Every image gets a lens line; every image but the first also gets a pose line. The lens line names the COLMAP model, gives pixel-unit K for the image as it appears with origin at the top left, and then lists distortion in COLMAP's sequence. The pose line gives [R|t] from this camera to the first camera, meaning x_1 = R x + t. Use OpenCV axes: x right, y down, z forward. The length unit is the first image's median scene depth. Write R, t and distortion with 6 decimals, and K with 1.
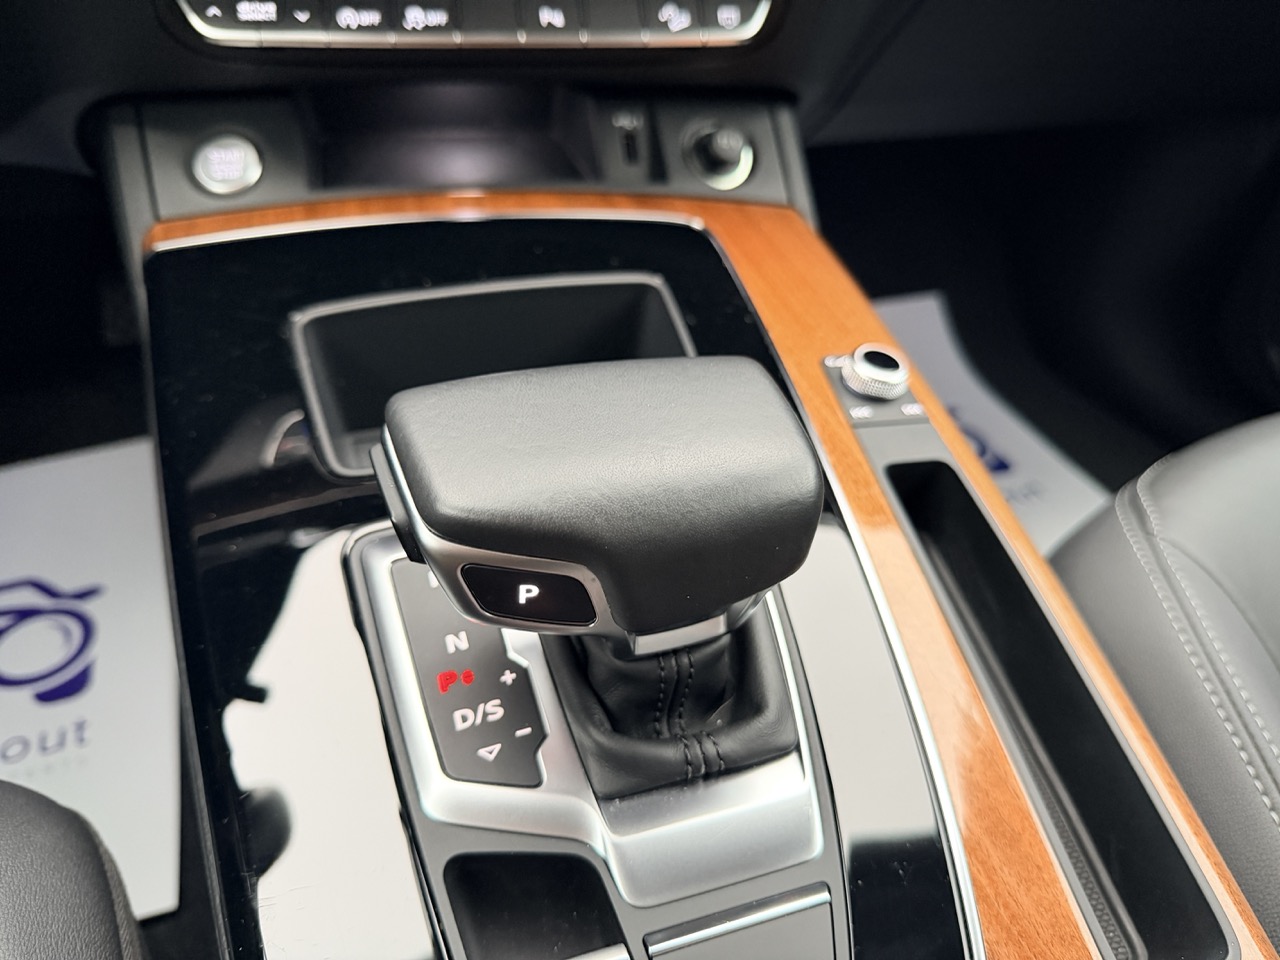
lens RADIAL K [[887.4, 0, 640.0], [0, 887.4, 480.0], [0, 0, 1]] dist [0.104911, -0.215846]
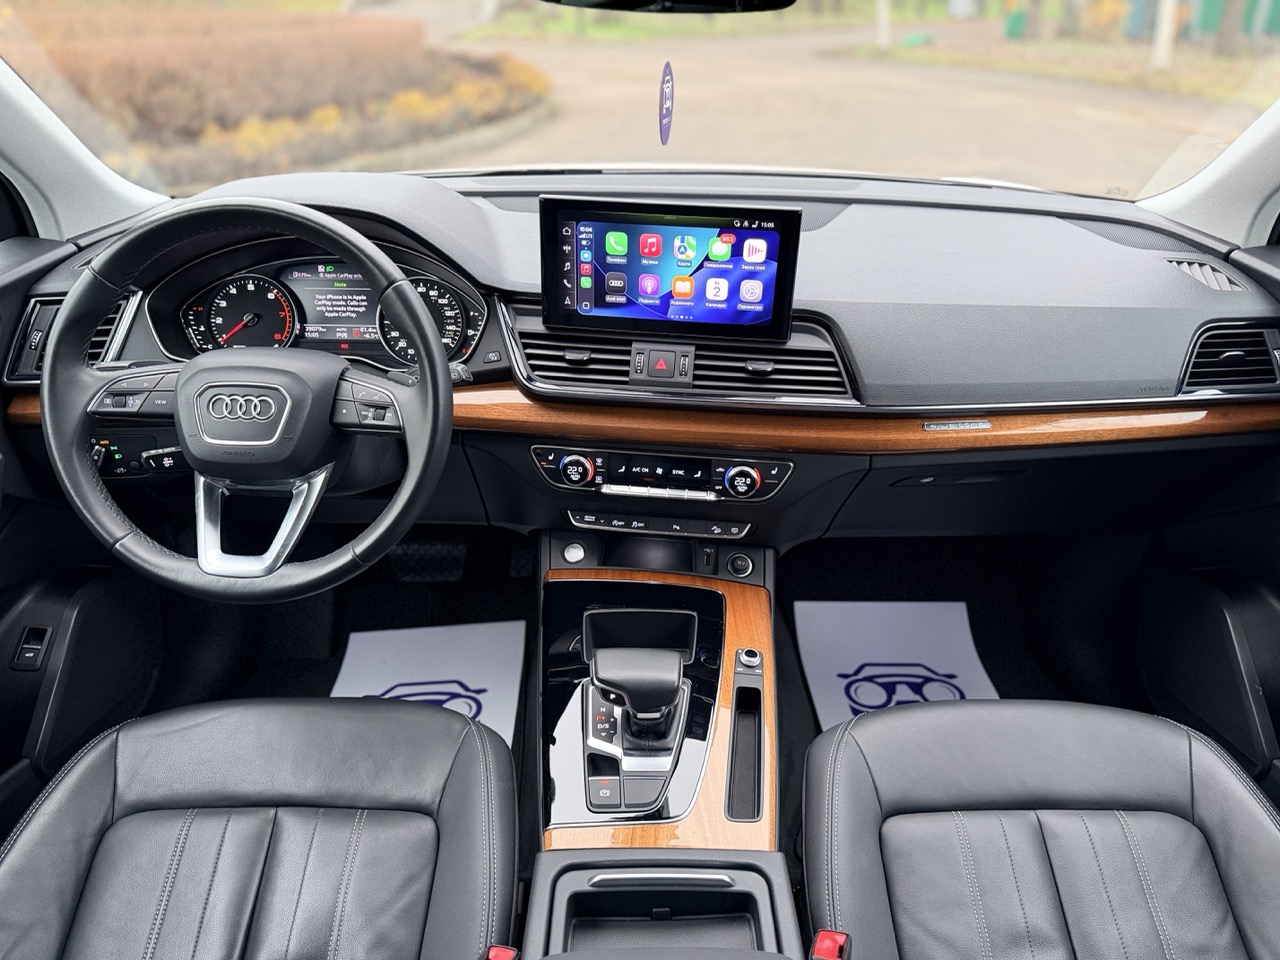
lens RADIAL K [[887.4, 0, 640.0], [0, 887.4, 480.0], [0, 0, 1]] dist [0.104911, -0.215846]
pose [[0.940932, 0.098614, -0.323918, 0.821597], [-0.162560, 0.970753, -0.176673, -0.103965], [0.297021, 0.218893, 0.929443, -2.092075]]
